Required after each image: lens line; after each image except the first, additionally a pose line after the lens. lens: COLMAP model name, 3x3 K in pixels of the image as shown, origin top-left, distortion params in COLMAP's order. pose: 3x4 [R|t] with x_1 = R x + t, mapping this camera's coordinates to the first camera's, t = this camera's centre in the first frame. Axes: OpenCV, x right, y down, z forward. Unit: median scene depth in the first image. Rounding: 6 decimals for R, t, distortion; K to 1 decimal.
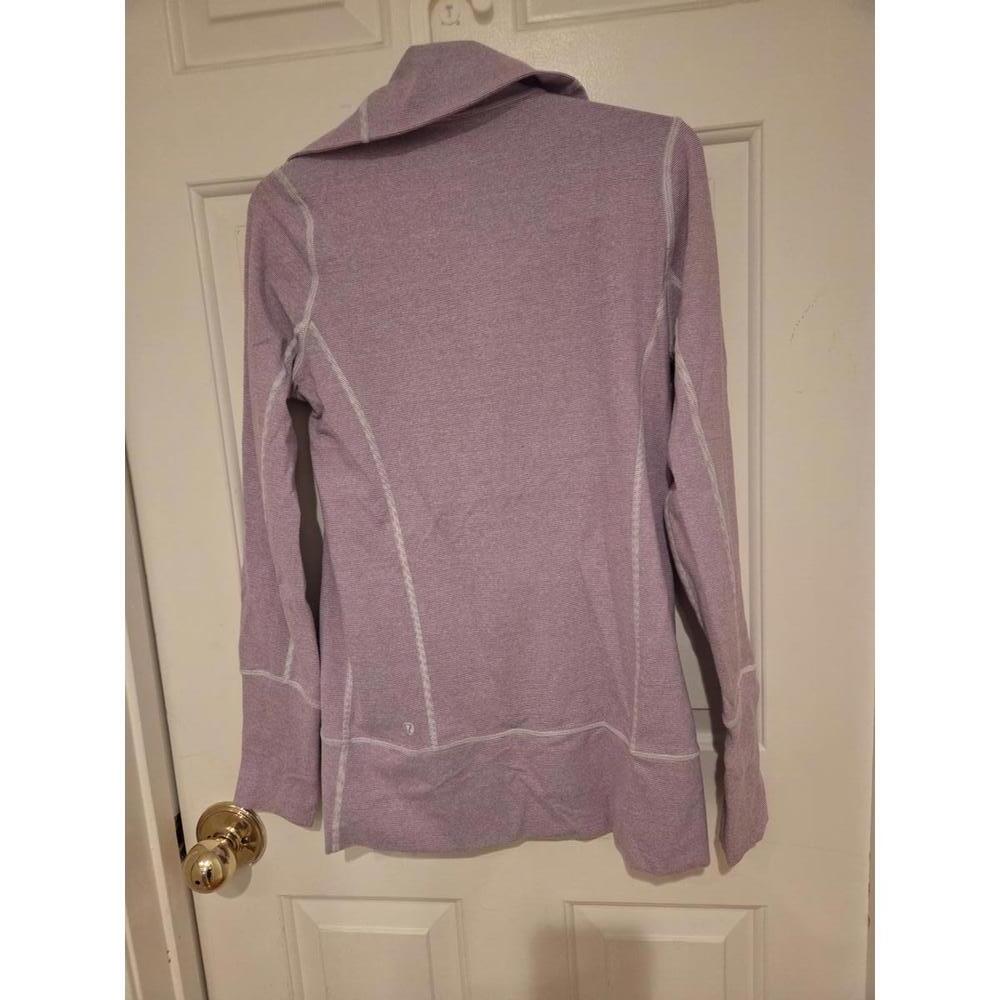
lens RADIAL K [[712.3, 0, 492.4], [0, 712.3, 505.7], [0, 0, 1]] dist [0.034130, -0.033325]
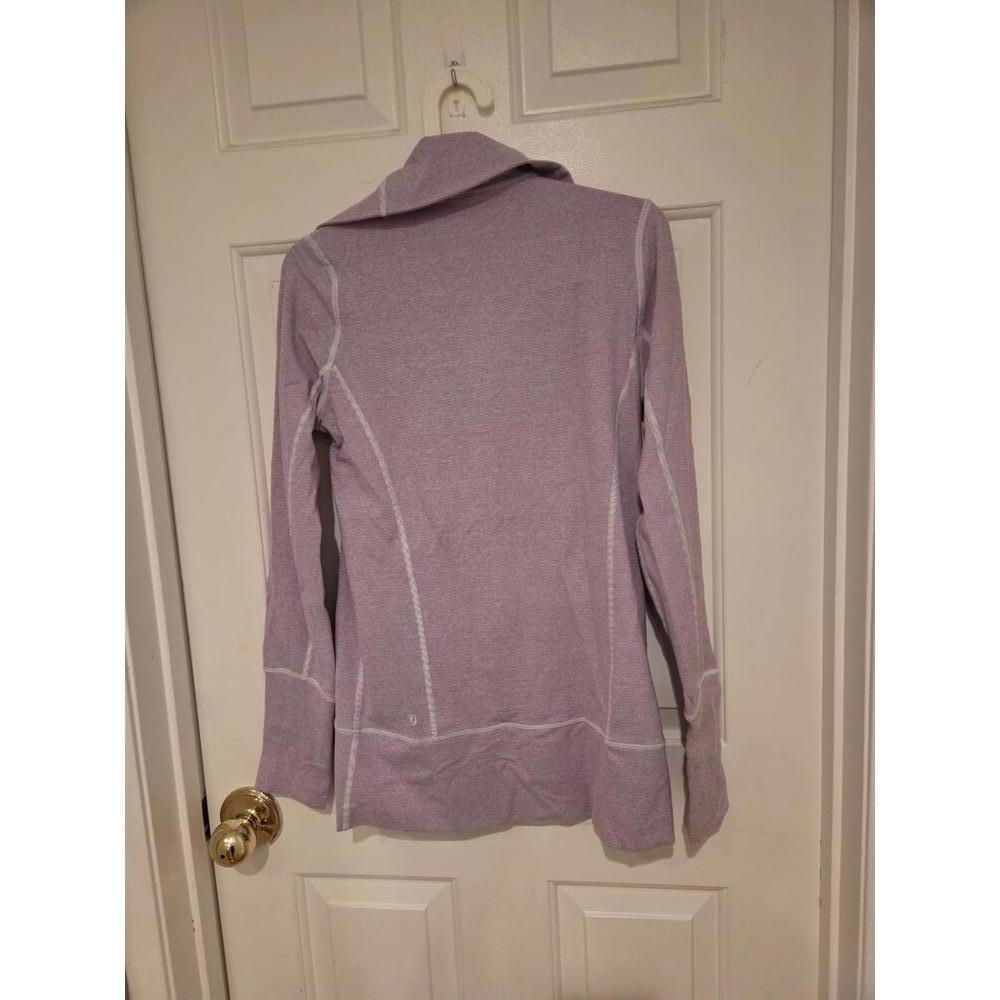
lens RADIAL K [[712.3, 0, 493.6], [0, 712.3, 506.4], [0, 0, 1]] dist [0.034130, -0.033325]
pose [[0.999888, 0.013638, -0.006095, 0.015860], [-0.013779, 0.999622, -0.023781, -0.003959], [0.005768, 0.023863, 0.999699, -0.151553]]
